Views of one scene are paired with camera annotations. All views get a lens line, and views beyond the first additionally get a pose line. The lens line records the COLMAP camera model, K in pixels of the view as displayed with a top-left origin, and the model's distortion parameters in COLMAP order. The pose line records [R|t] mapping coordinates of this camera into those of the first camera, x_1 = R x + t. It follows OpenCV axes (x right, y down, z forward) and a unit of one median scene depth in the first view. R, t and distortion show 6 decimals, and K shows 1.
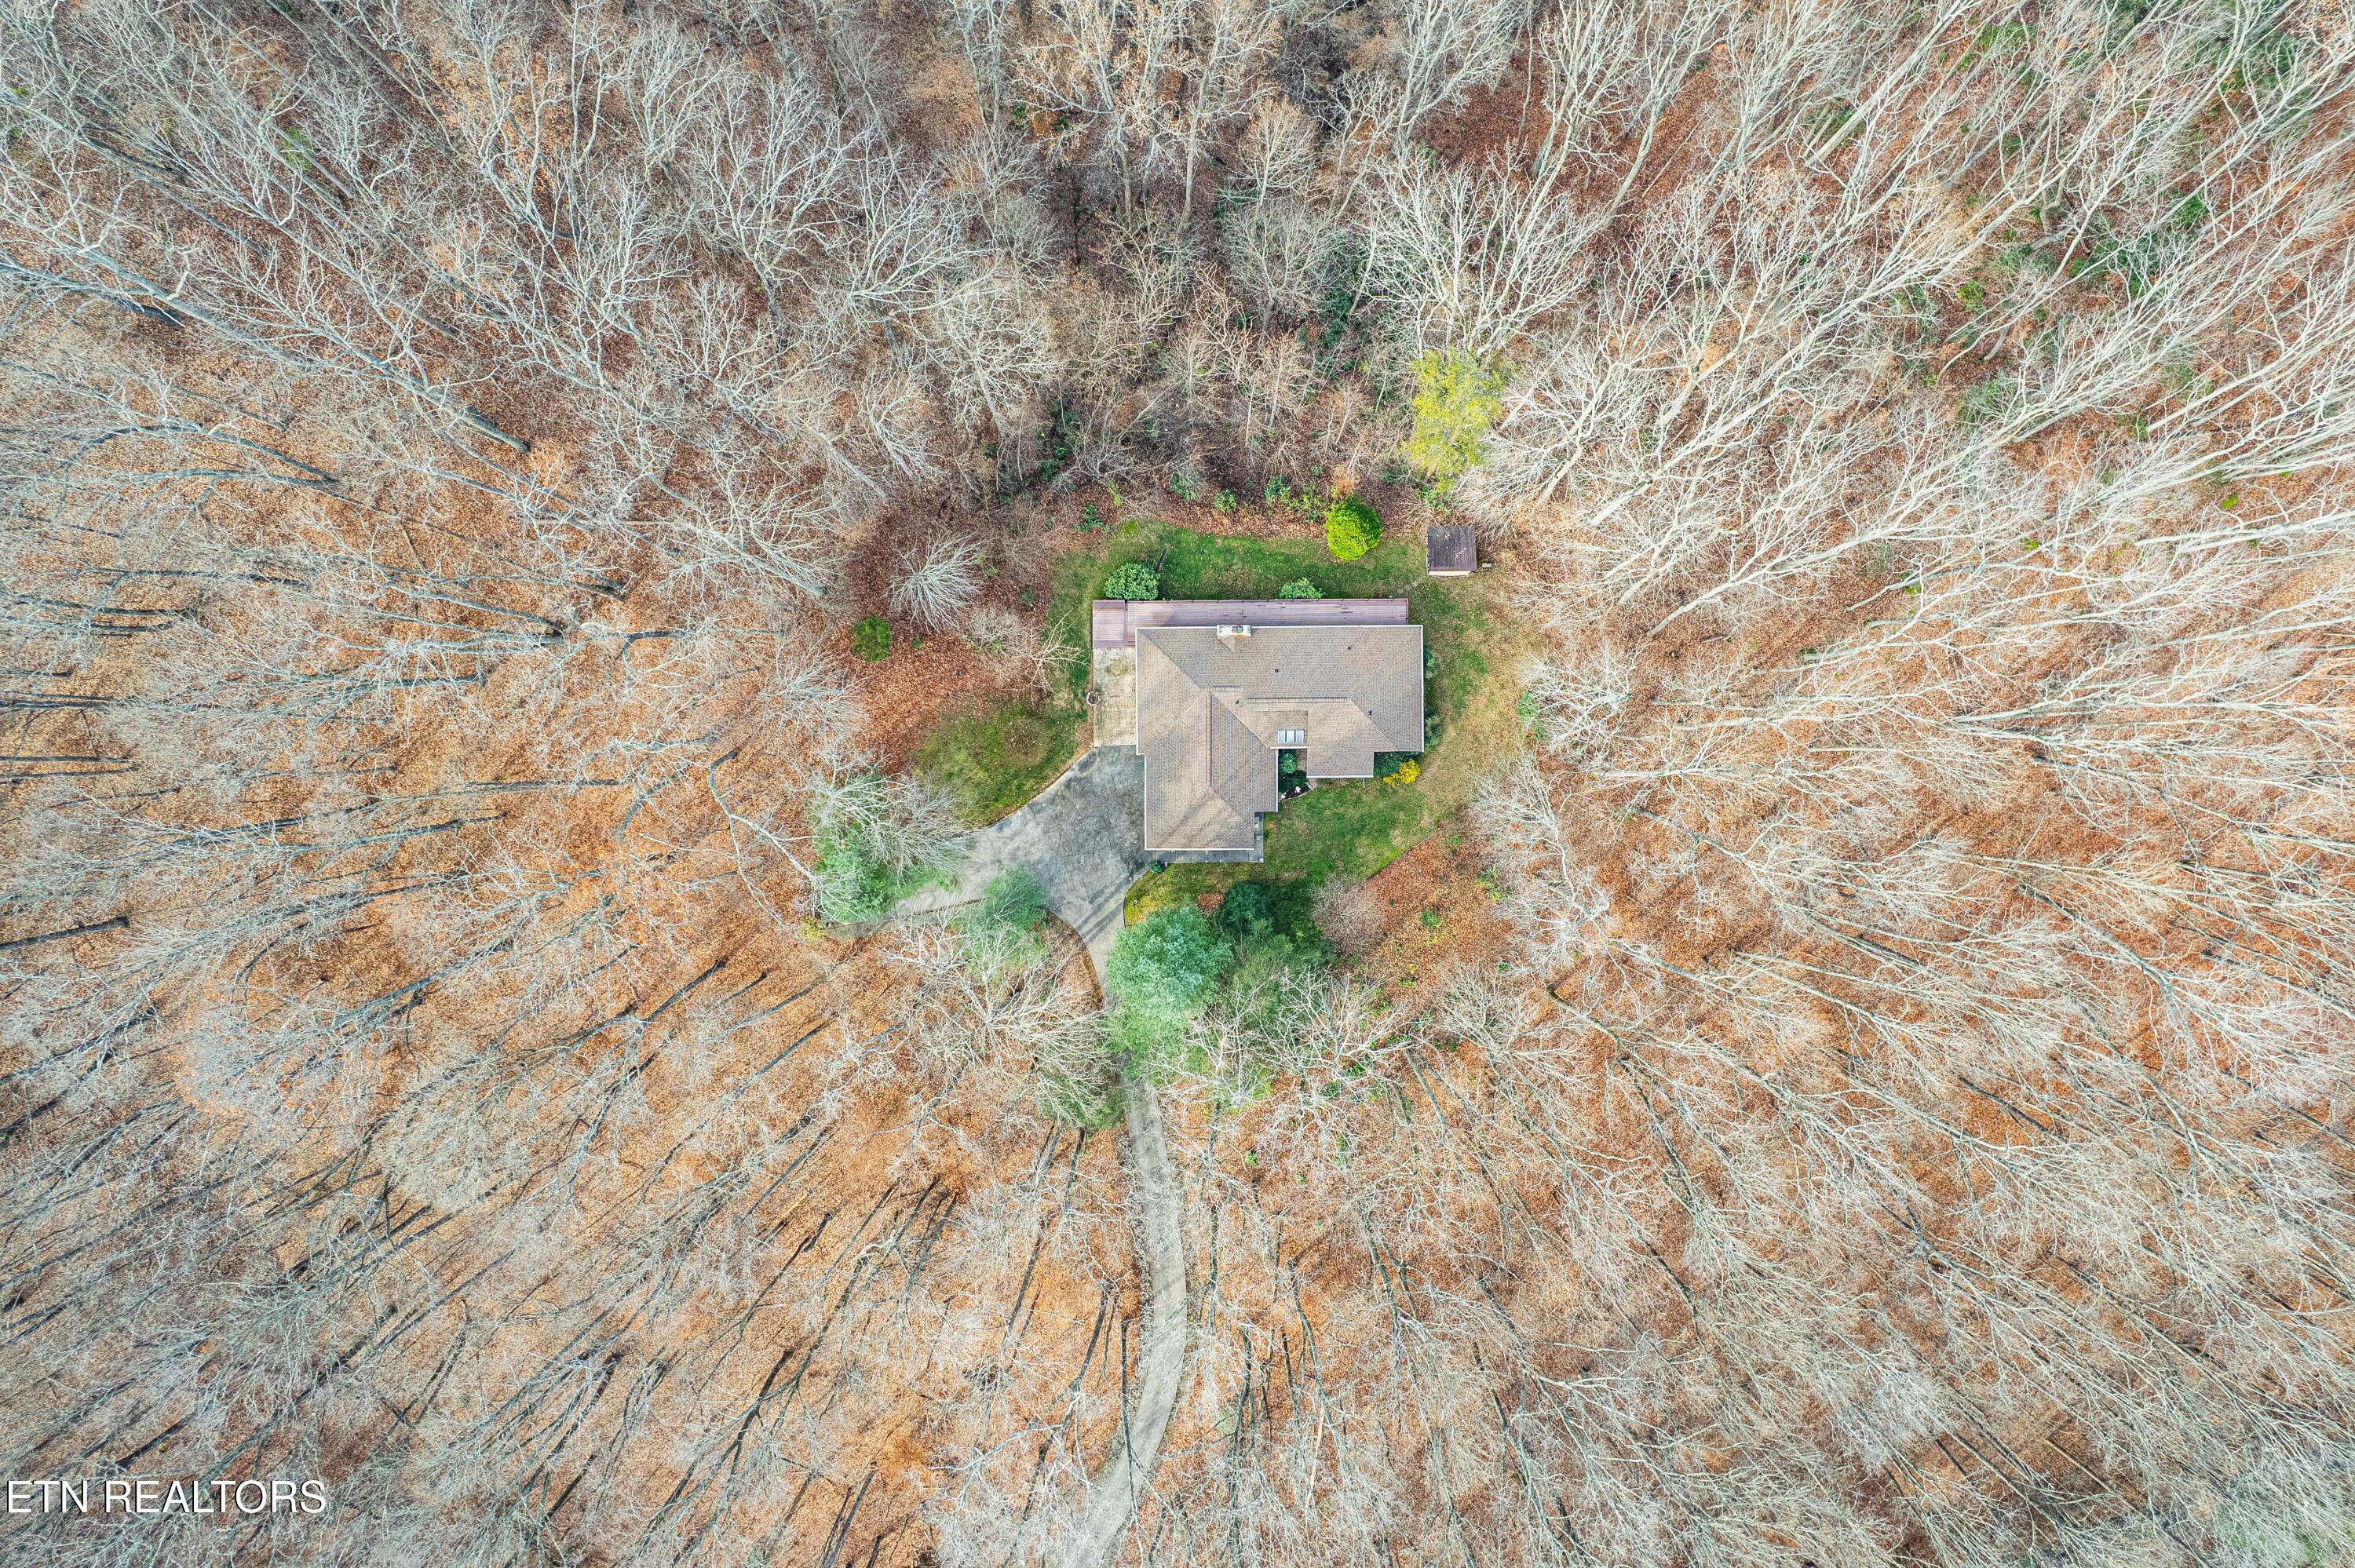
lens RADIAL K [[1511.3, 0, 1177.5], [0, 1511.3, 784.0], [0, 0, 1]] dist [-0.088193, 0.087862]
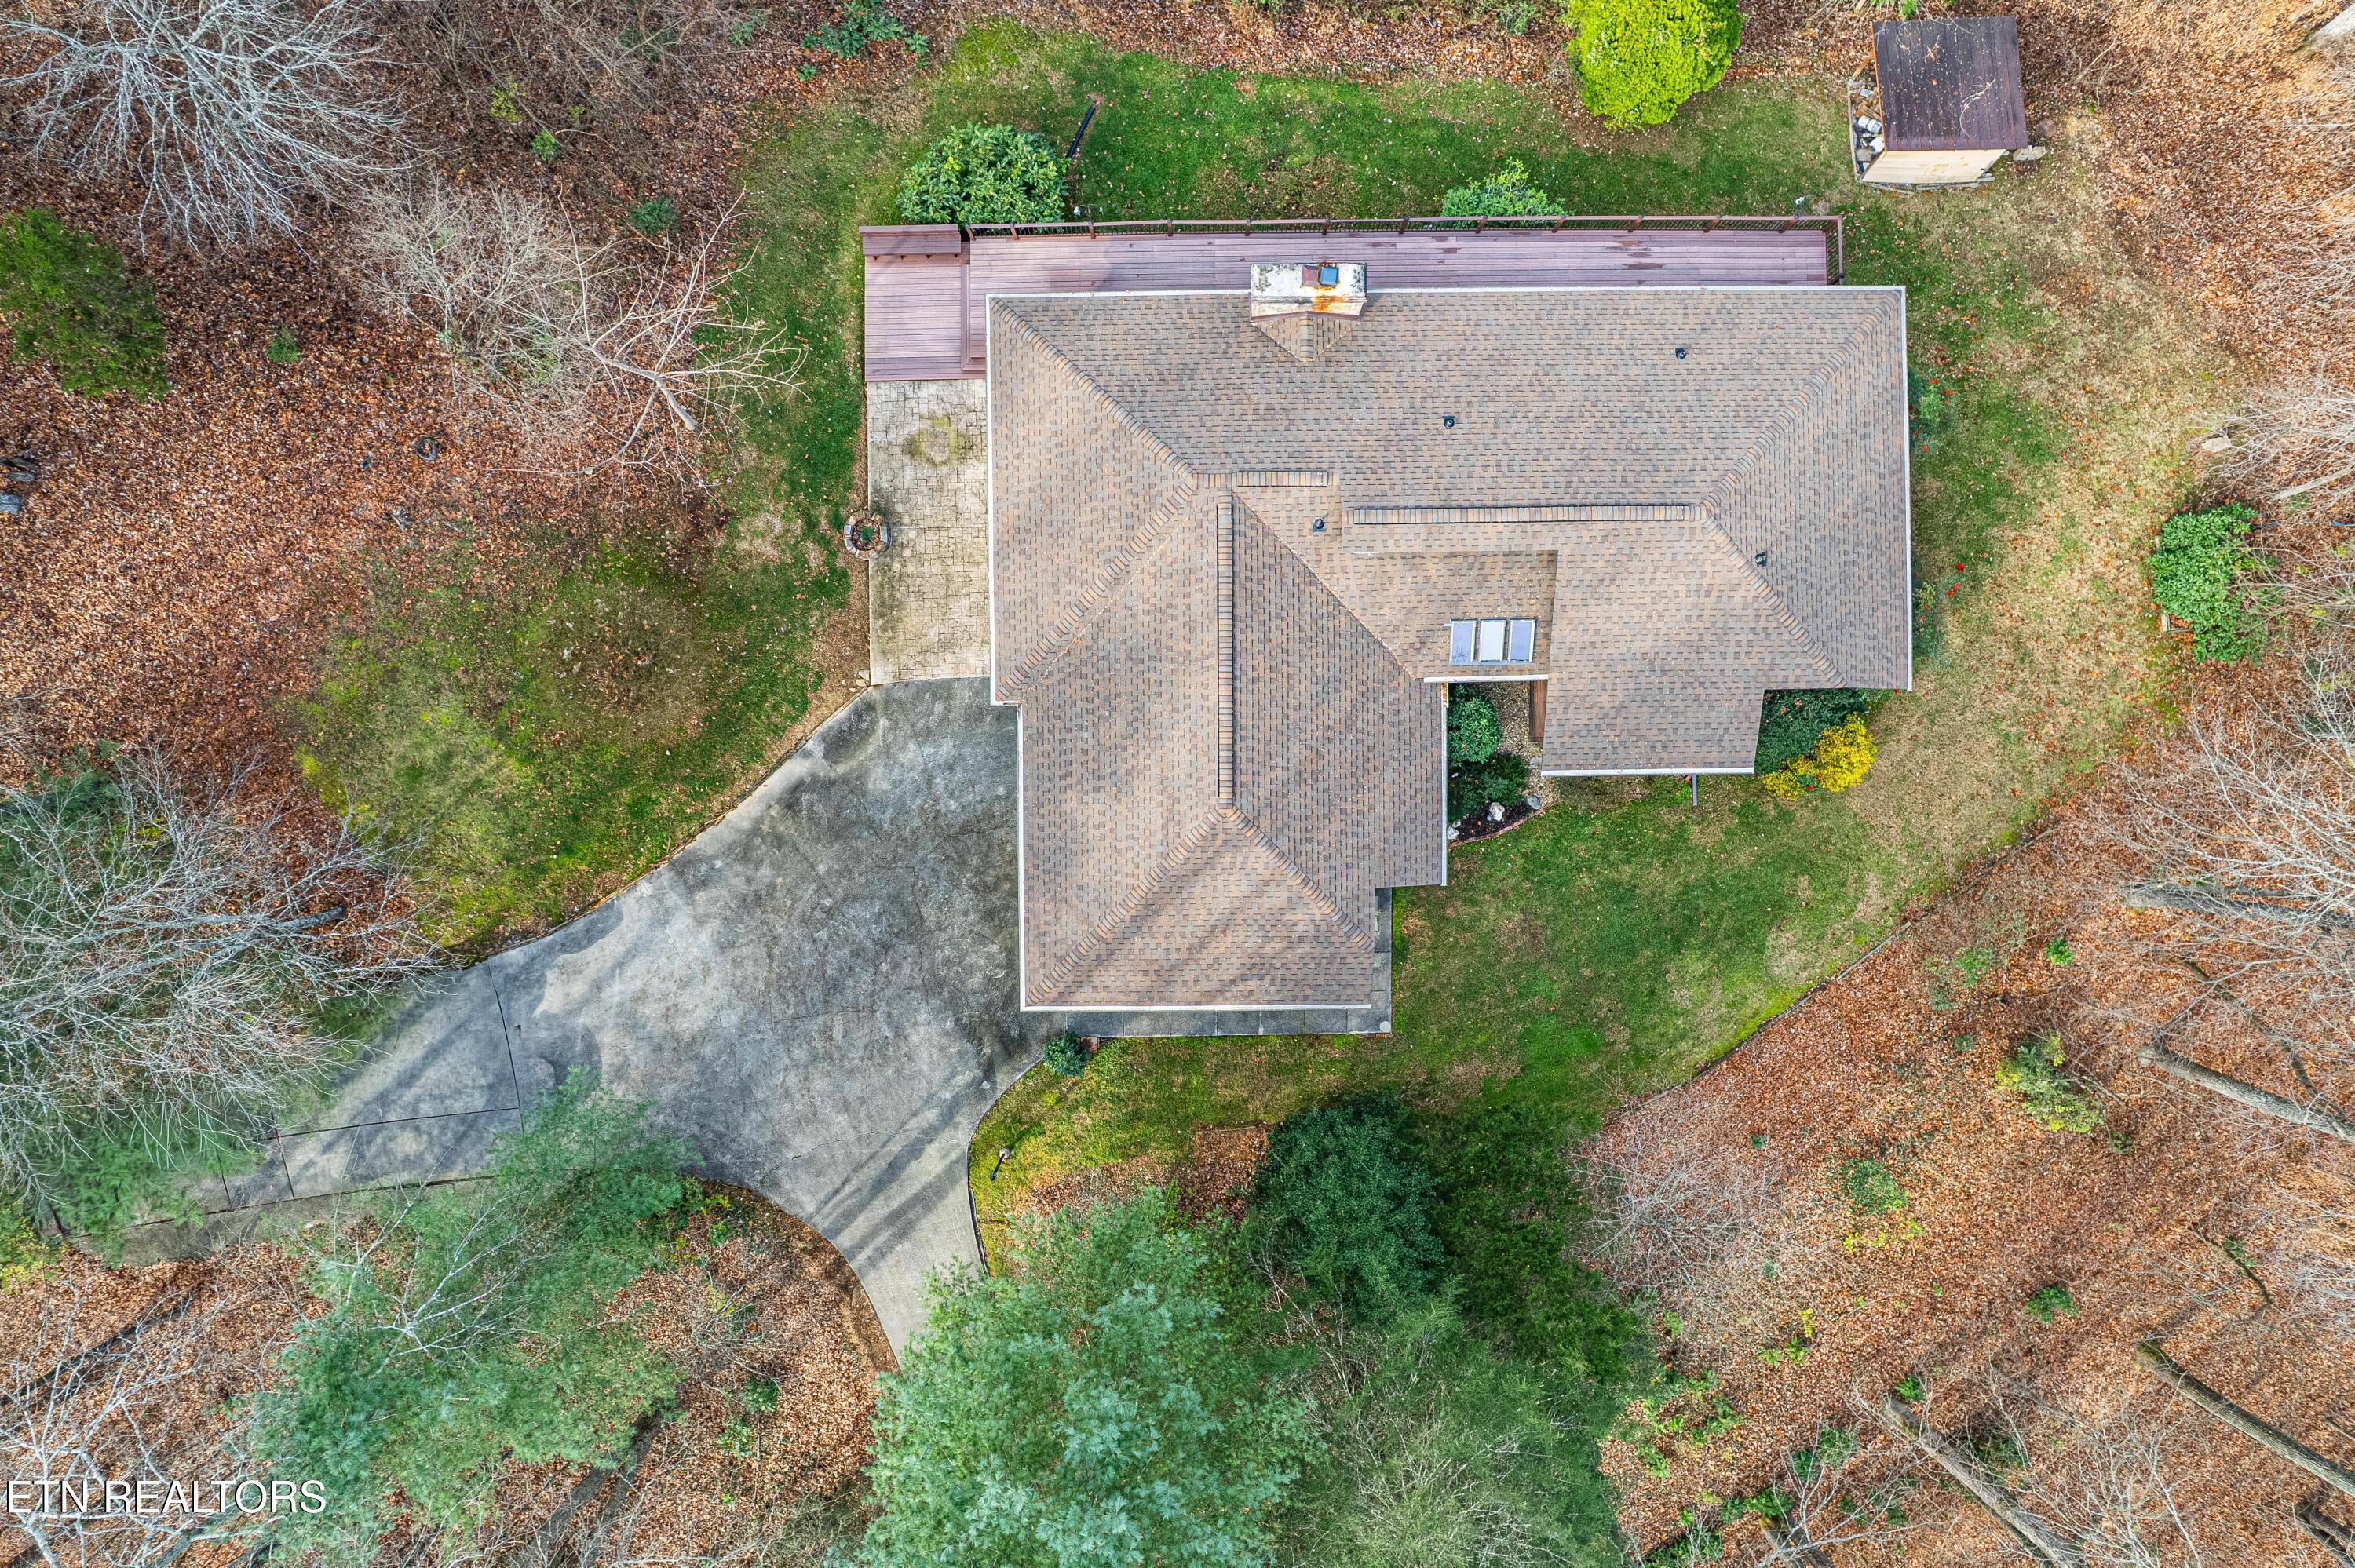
lens RADIAL K [[1511.3, 0, 1177.5], [0, 1511.3, 784.0], [0, 0, 1]] dist [-0.088193, 0.087862]
pose [[0.999982, -0.005152, 0.003078, 0.009919], [0.005138, 0.999976, 0.004578, -0.004207], [-0.003102, -0.004562, 0.999985, 0.676003]]
